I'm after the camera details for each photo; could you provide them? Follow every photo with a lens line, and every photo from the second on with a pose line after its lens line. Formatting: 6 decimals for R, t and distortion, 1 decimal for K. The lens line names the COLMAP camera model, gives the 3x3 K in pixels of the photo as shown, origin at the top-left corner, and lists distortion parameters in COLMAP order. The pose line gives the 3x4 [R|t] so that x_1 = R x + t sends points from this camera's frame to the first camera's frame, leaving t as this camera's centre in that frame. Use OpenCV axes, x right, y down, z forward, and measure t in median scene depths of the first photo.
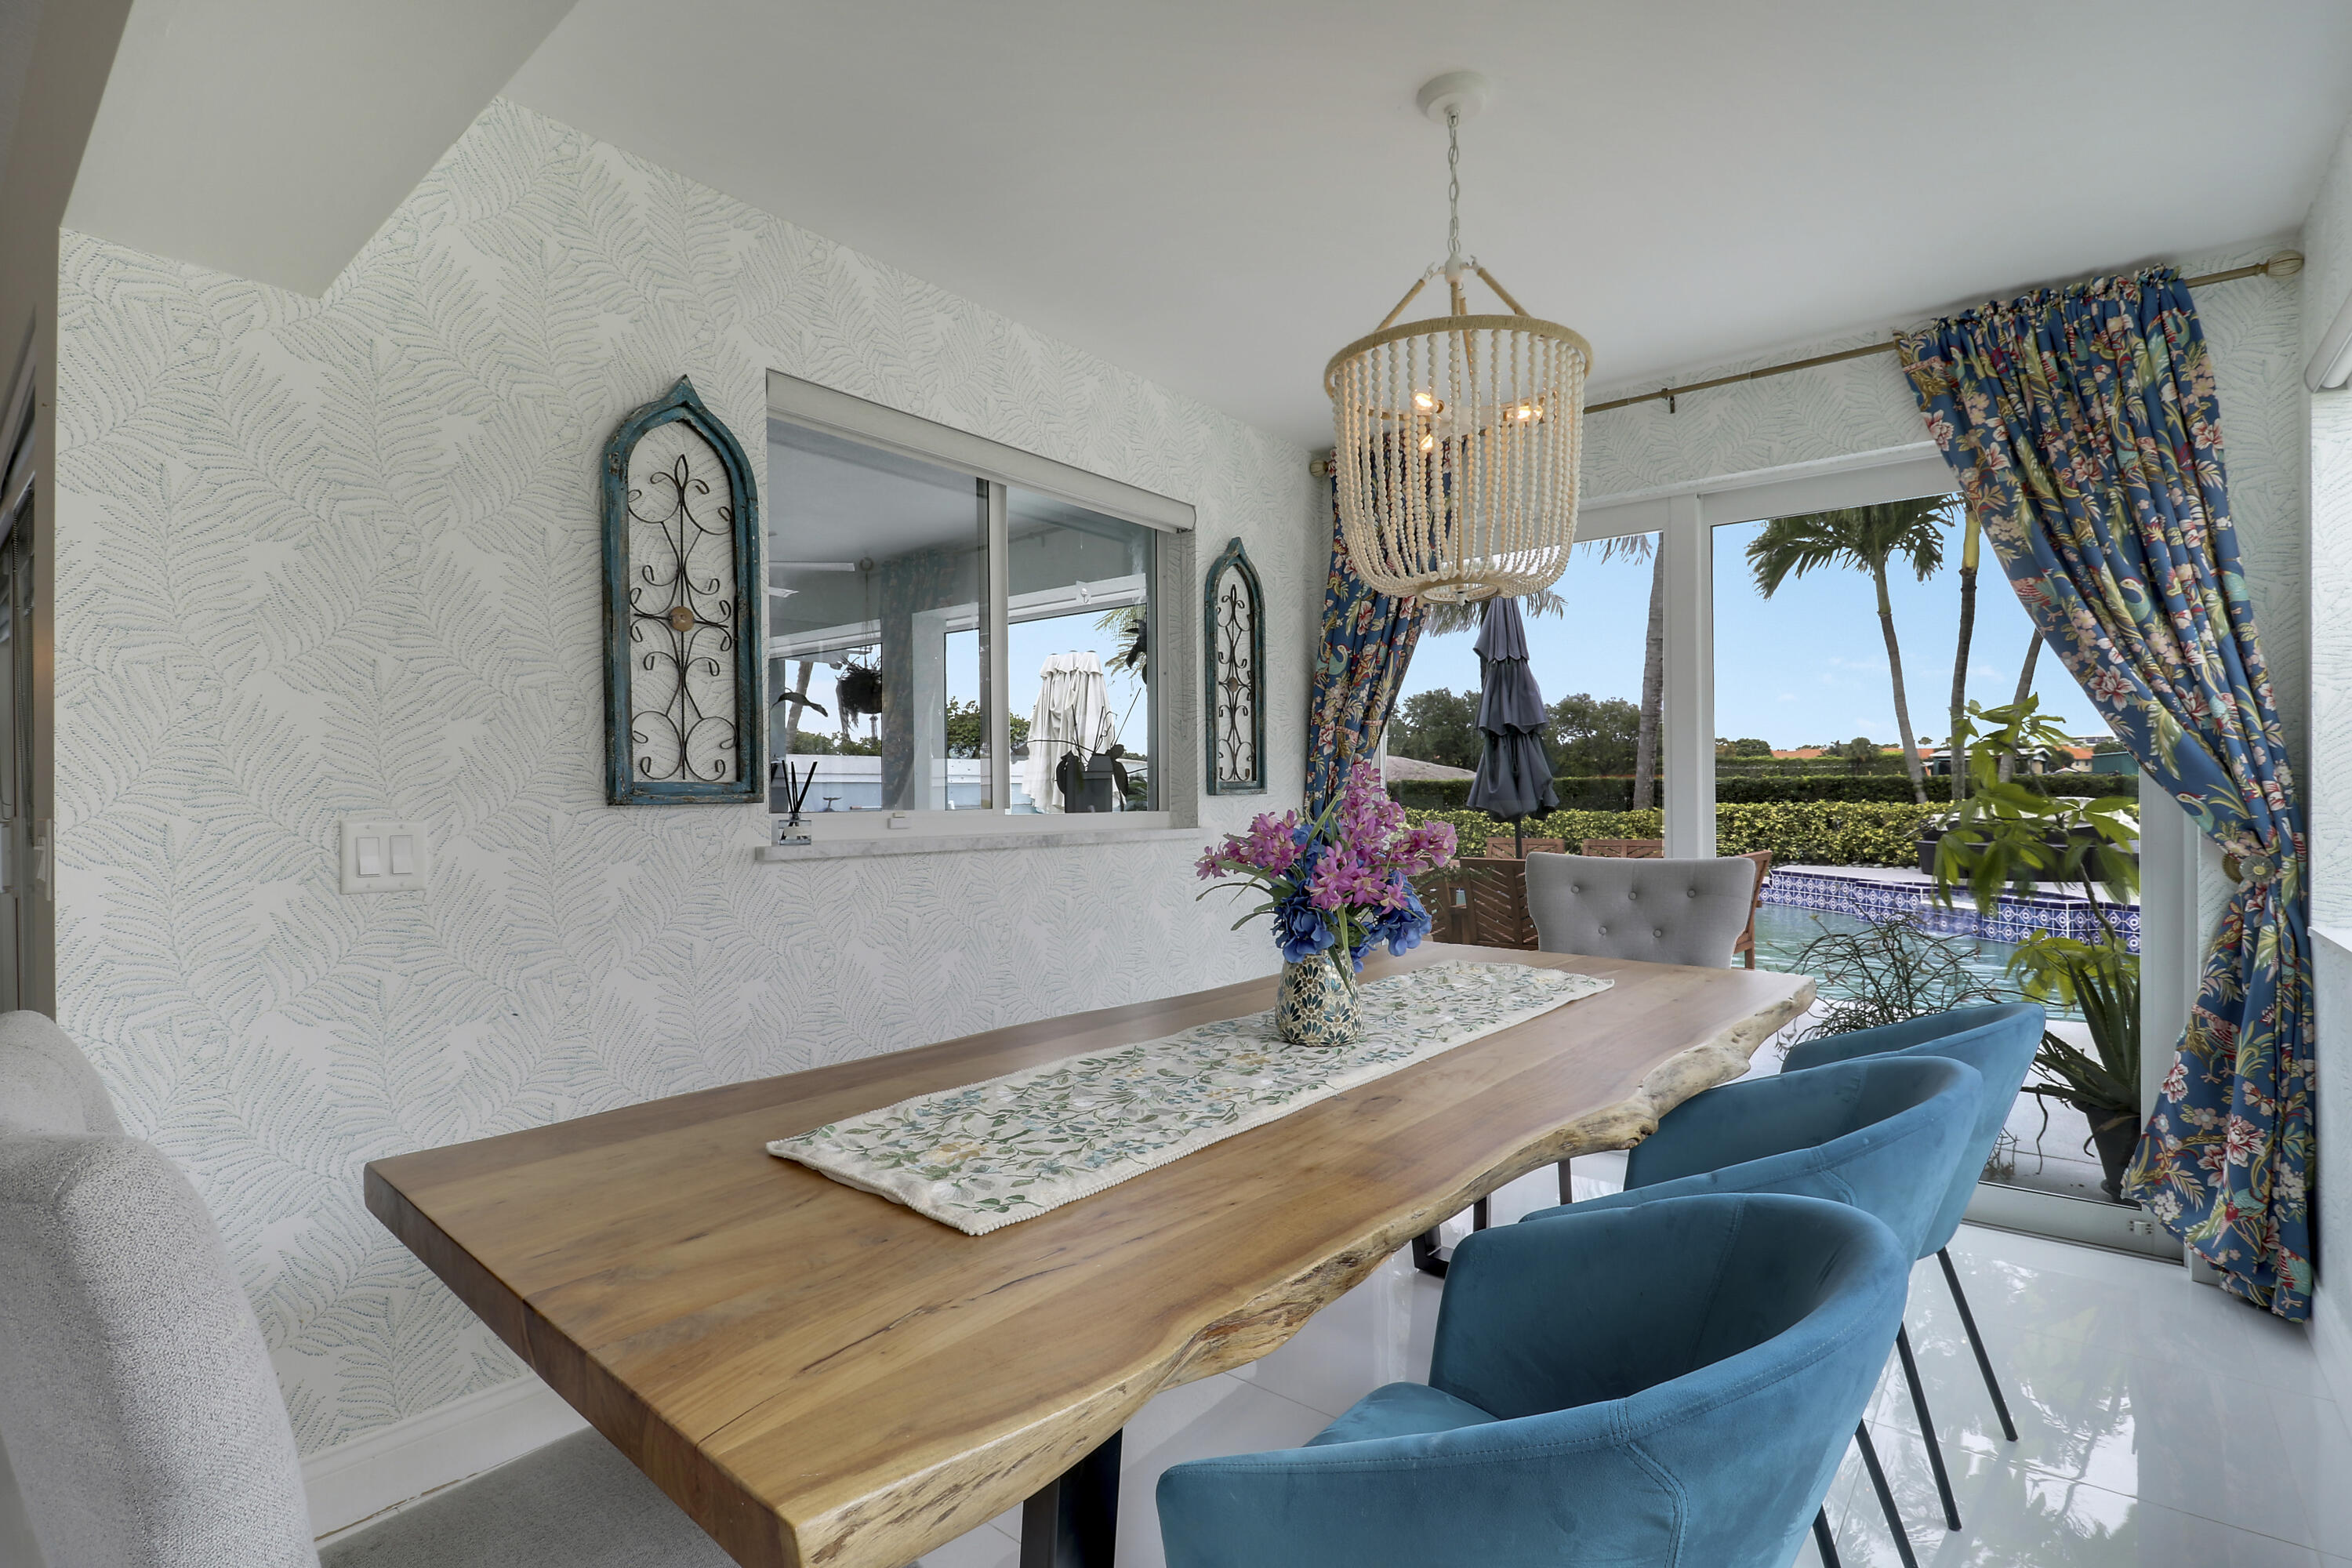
lens RADIAL K [[1094.5, 0, 1197.2], [0, 1094.5, 794.2], [0, 0, 1]] dist [-0.000551, -0.010232]
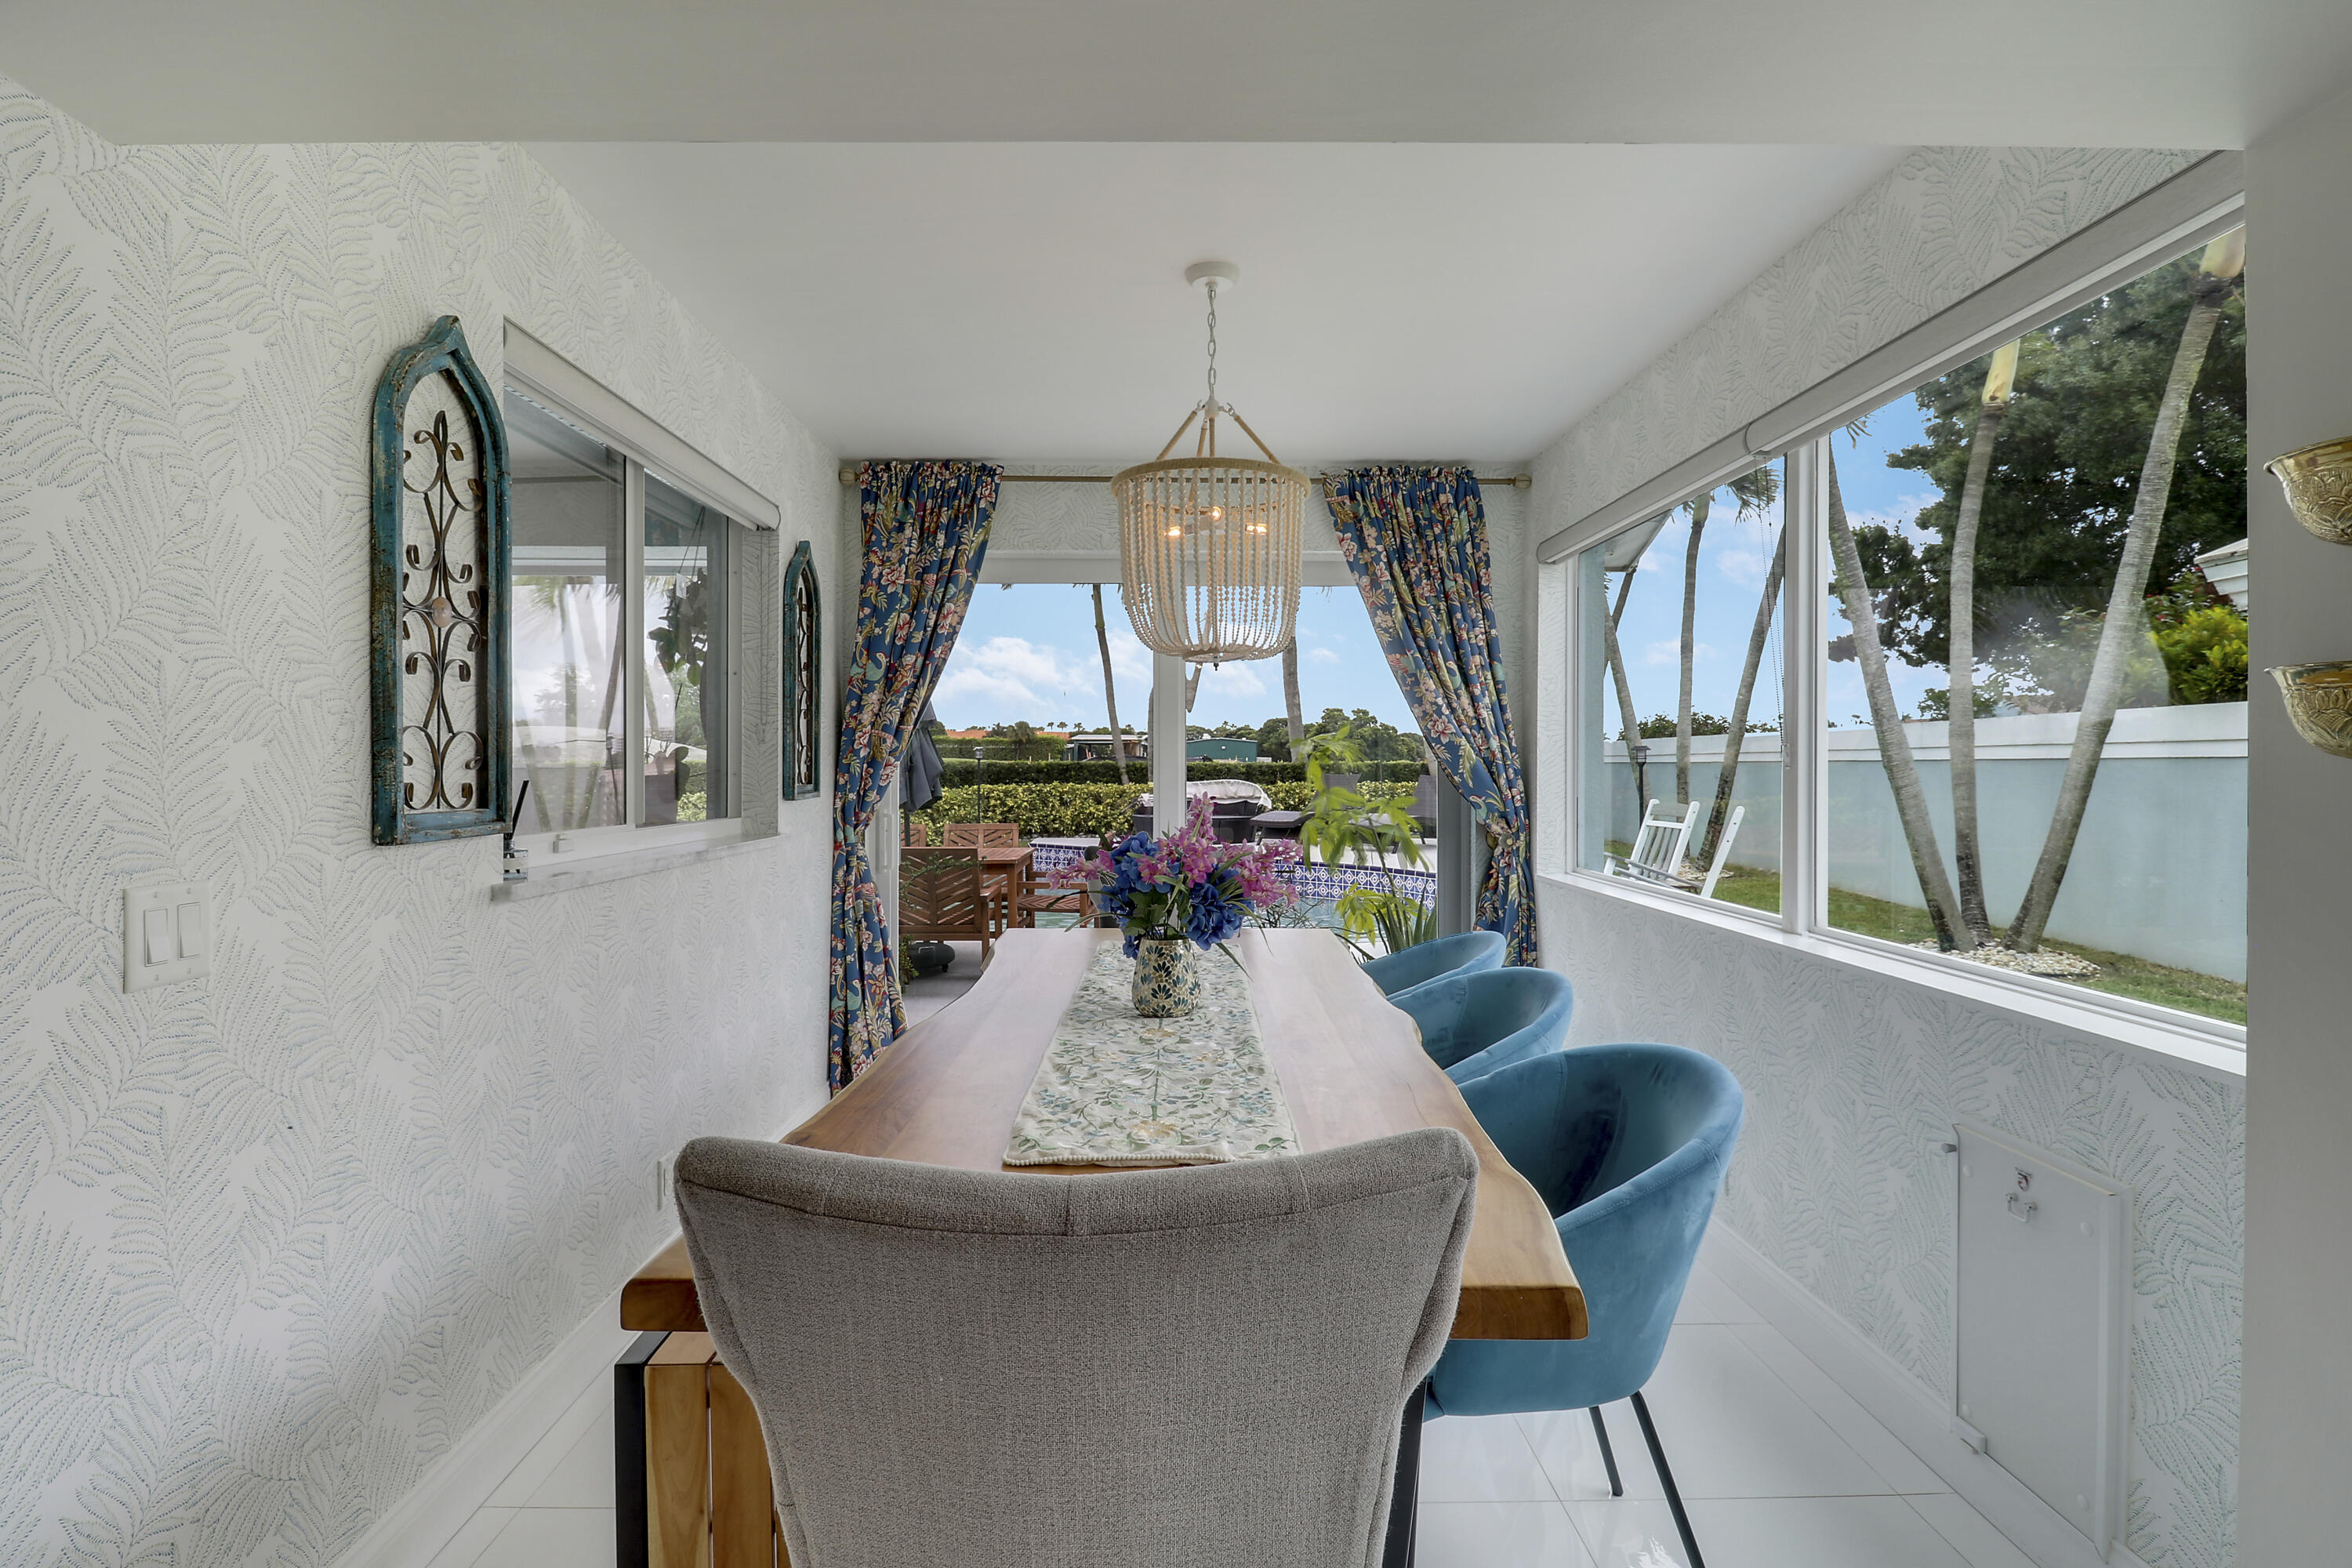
lens RADIAL K [[1094.5, 0, 1170.9], [0, 1094.5, 773.7], [0, 0, 1]] dist [-0.000551, -0.010232]
pose [[0.772575, 0.000428, 0.634923, -0.499960], [-0.002669, 0.999993, 0.002574, -0.037914], [-0.634917, -0.003683, 0.772571, 0.021425]]
